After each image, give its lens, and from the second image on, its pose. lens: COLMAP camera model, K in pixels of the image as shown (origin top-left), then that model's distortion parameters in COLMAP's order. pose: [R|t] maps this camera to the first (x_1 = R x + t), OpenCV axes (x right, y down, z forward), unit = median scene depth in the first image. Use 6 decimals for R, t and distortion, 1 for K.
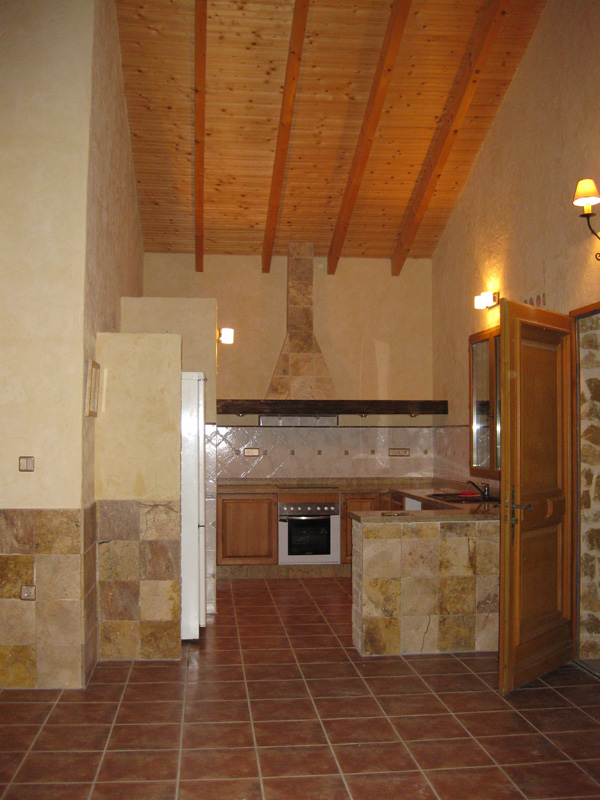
lens RADIAL K [[809.0, 0, 297.9], [0, 809.0, 403.7], [0, 0, 1]] dist [-0.158892, 0.014985]
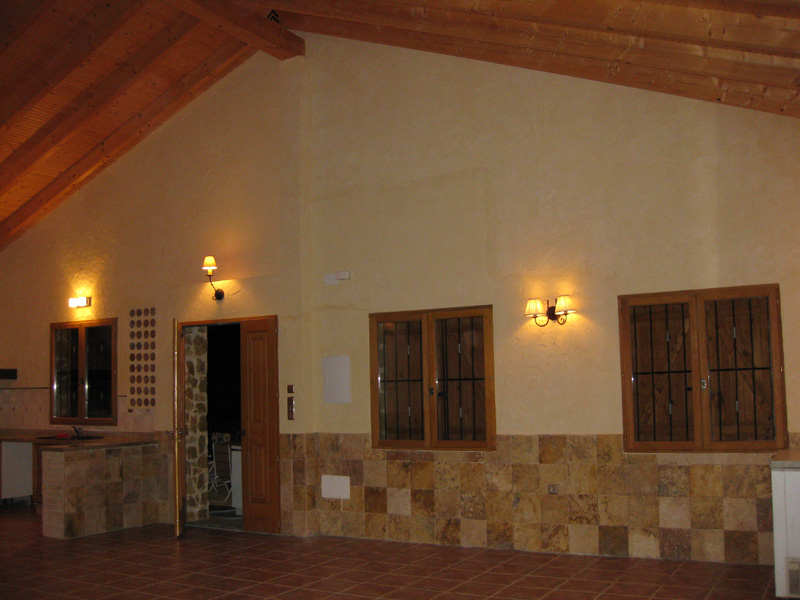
lens RADIAL K [[818.9, 0, 400.0], [0, 818.9, 300.0], [0, 0, 1]] dist [-0.172261, 0.123912]
pose [[0.585968, 0.067782, 0.807494, -0.516053], [-0.004531, 0.996754, -0.080380, -0.015627], [-0.810321, 0.043441, 0.584373, -0.278596]]
